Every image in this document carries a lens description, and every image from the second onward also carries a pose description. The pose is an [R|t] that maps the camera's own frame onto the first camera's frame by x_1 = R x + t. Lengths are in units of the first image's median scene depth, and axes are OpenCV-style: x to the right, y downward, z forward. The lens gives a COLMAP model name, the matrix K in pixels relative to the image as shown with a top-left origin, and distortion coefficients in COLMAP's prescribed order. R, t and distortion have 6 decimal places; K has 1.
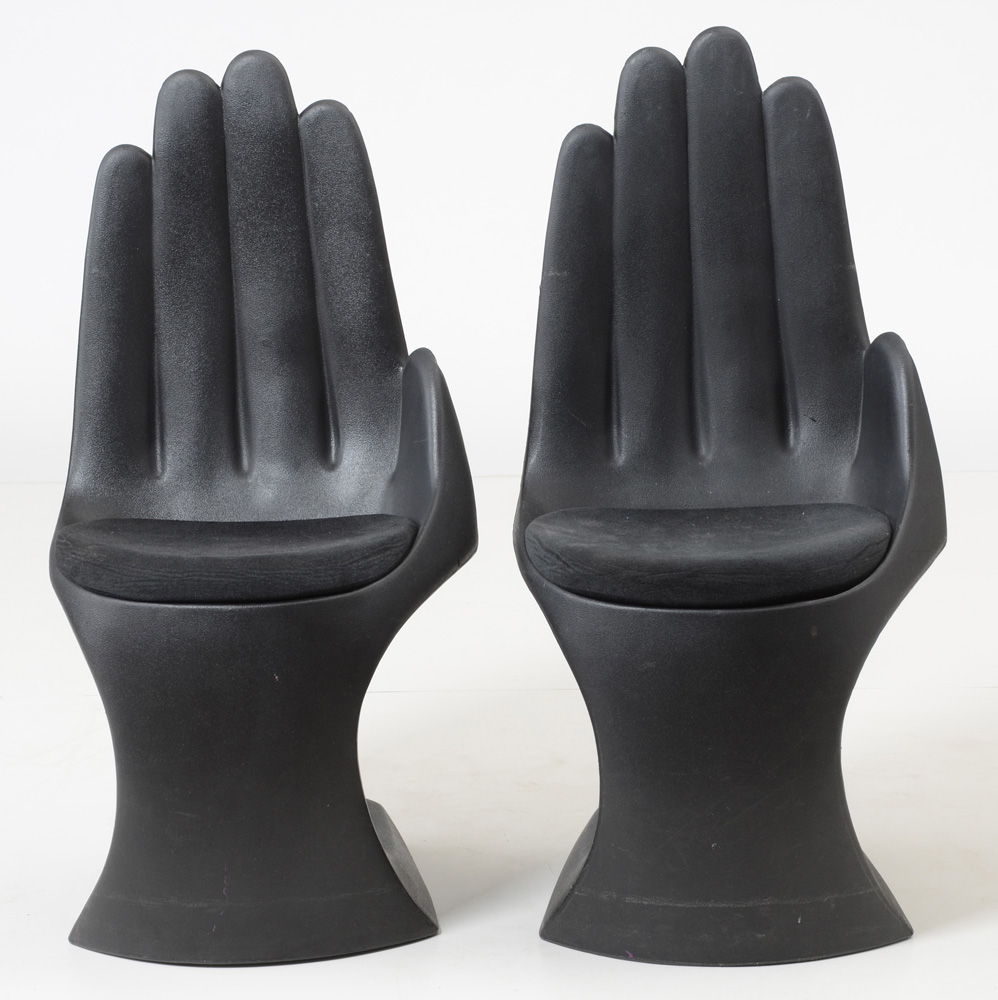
lens RADIAL K [[3882.2, 0, 503.3], [0, 3882.2, 475.7], [0, 0, 1]] dist [0.168275, 4.633522]
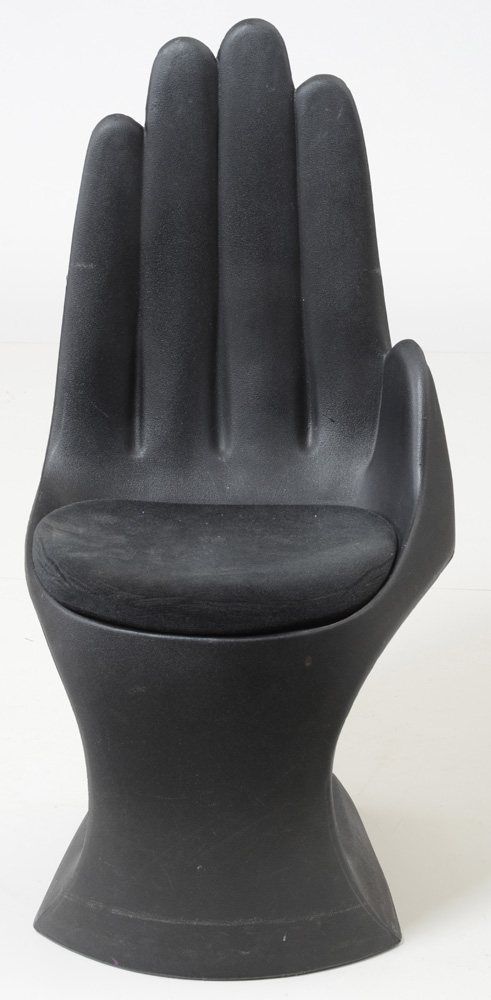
lens RADIAL K [[2410.0, 0, 245.5], [0, 2410.0, 500.0], [0, 0, 1]] dist [0.415493, -0.101777]
pose [[0.999160, 0.040974, -0.000925, 0.058832], [-0.040606, 0.992746, 0.113168, -0.064500], [0.005555, -0.113036, 0.993575, 0.371399]]
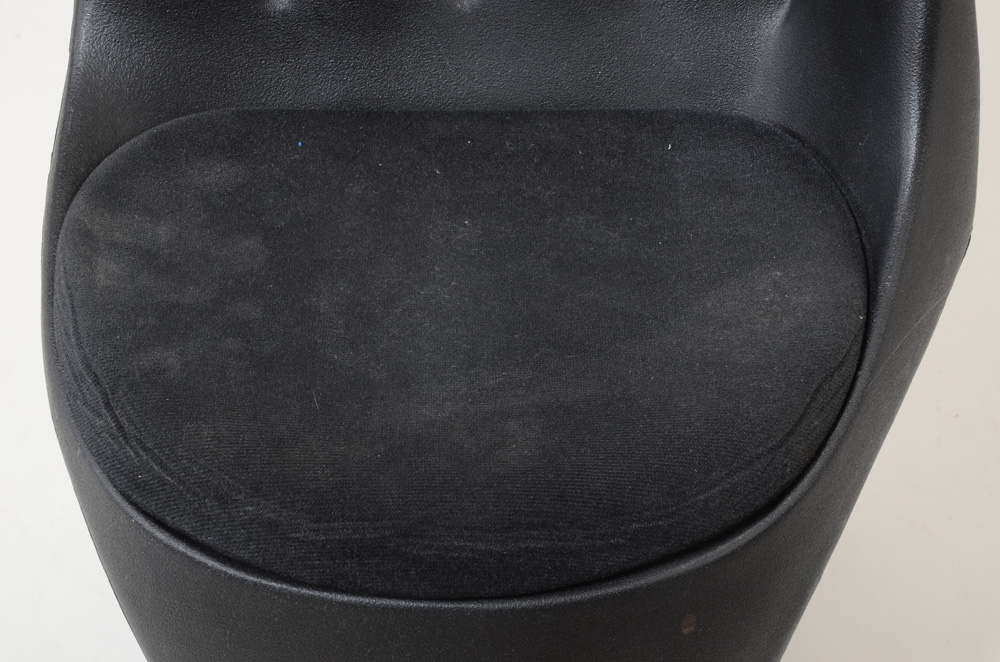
lens RADIAL K [[2256.8, 0, 500.0], [0, 2256.8, 331.0], [0, 0, 1]] dist [0.413020, 0.329410]
pose [[0.999205, 0.005495, 0.039491, 0.045355], [-0.024770, 0.861688, 0.506834, -0.109963], [-0.031244, -0.507409, 0.861139, 0.744554]]
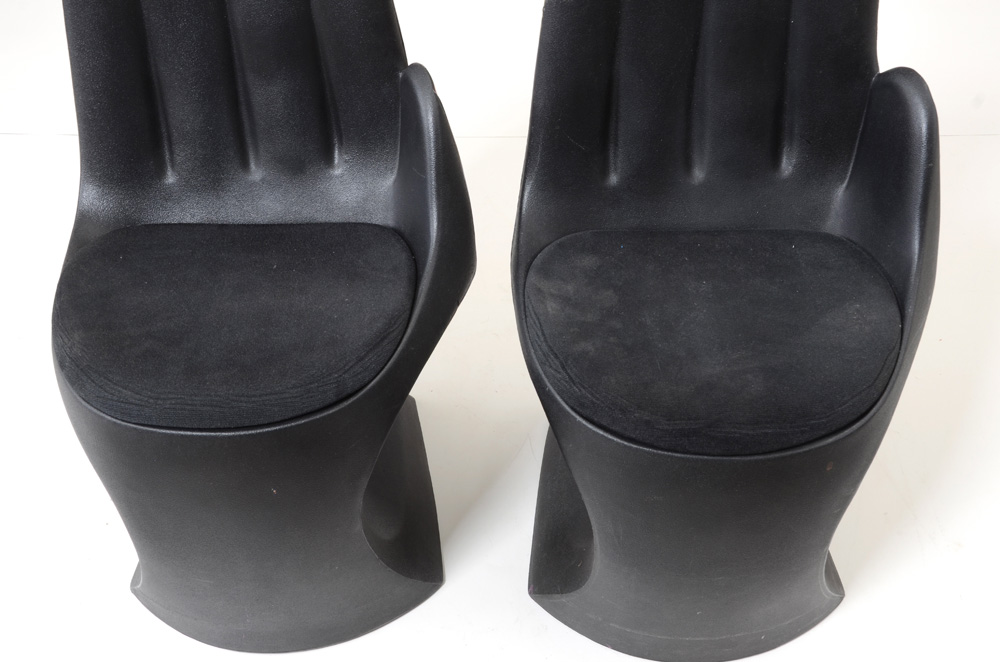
lens RADIAL K [[1129.0, 0, 500.0], [0, 1129.0, 331.0], [0, 0, 1]] dist [0.025254, 0.027250]
pose [[0.999585, -0.001412, 0.028780, -0.008956], [-0.013563, 0.858177, 0.513175, -0.122695], [-0.025423, -0.513352, 0.857802, 0.727846]]
